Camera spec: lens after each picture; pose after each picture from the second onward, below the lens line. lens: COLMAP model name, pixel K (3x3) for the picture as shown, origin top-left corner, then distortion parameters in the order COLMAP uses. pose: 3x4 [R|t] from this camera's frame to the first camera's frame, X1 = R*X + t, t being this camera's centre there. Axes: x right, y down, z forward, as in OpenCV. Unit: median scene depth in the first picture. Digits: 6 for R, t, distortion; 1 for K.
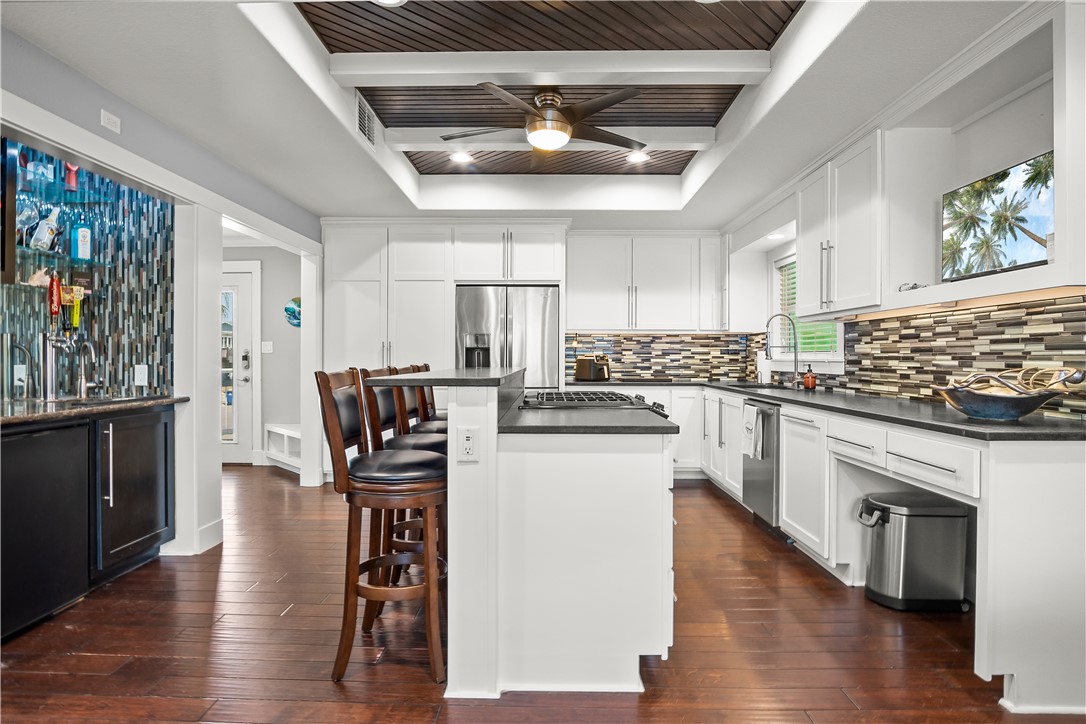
lens RADIAL K [[584.9, 0, 542.5], [0, 584.9, 362.8], [0, 0, 1]] dist [-0.023233, 0.002232]
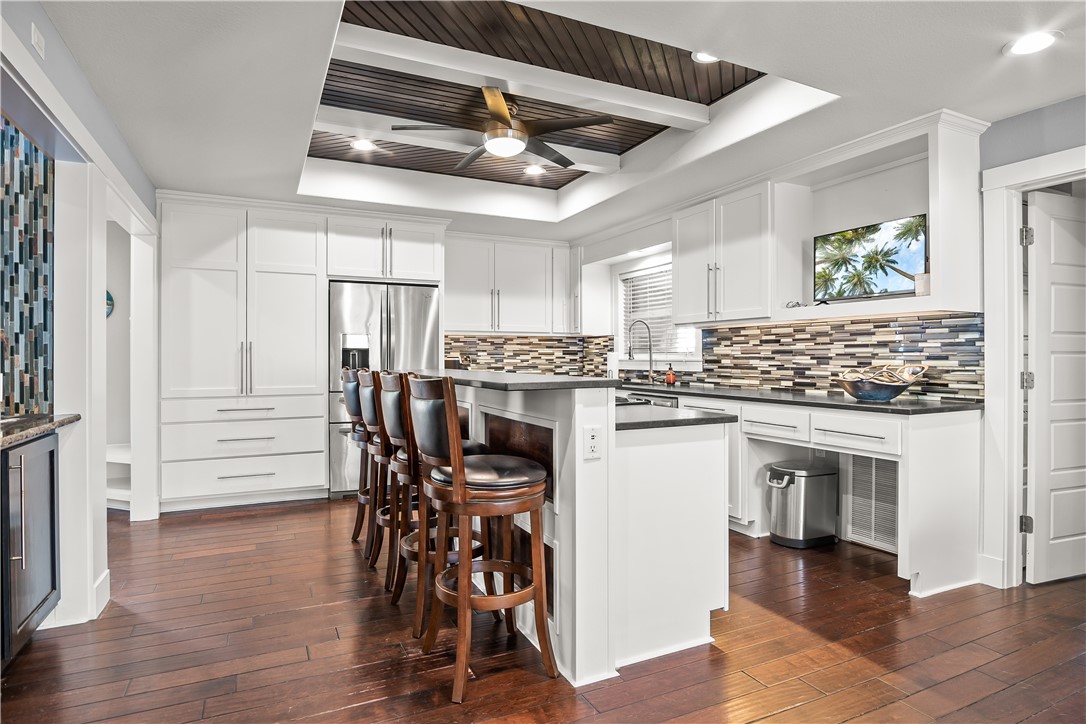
lens RADIAL K [[590.9, 0, 535.6], [0, 590.9, 359.7], [0, 0, 1]] dist [-0.020827, 0.001532]
pose [[0.895488, -0.006951, 0.445031, -0.410836], [0.008863, 0.999958, -0.002217, -0.005772], [-0.444997, 0.005930, 0.895512, 0.049040]]
